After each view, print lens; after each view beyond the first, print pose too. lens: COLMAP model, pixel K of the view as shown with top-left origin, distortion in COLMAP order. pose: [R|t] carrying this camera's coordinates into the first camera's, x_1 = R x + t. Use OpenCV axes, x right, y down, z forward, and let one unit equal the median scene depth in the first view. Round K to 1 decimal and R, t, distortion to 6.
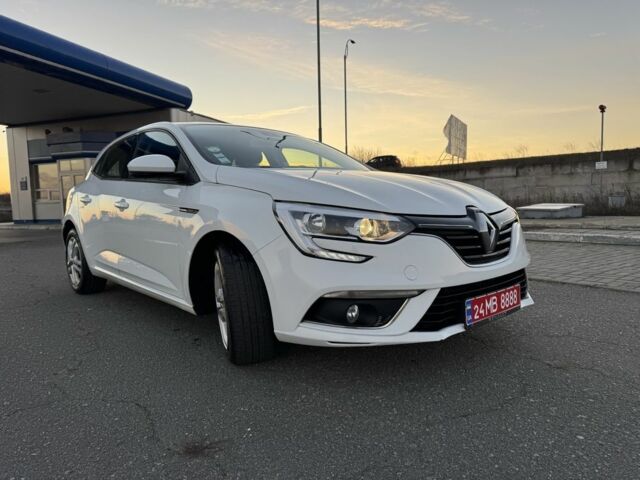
lens RADIAL K [[452.1, 0, 318.7], [0, 452.1, 242.1], [0, 0, 1]] dist [0.053852, -0.064945]
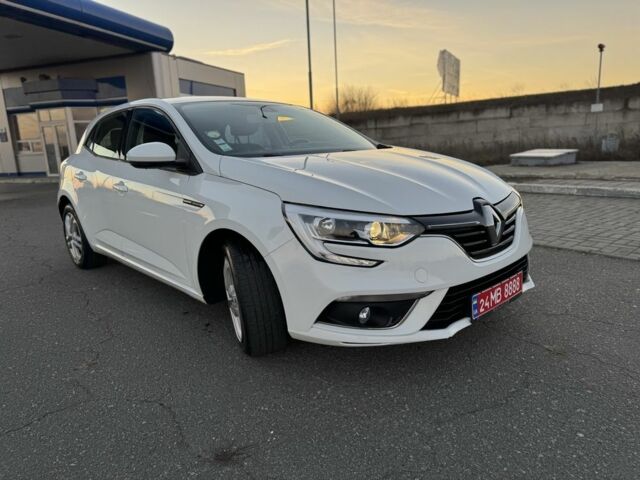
lens RADIAL K [[452.1, 0, 318.7], [0, 452.1, 242.1], [0, 0, 1]] dist [0.053852, -0.064945]
pose [[0.999468, -0.027169, 0.018063, -0.036490], [0.024644, 0.991506, 0.127701, -0.118148], [-0.021379, -0.127188, 0.991648, -0.003051]]
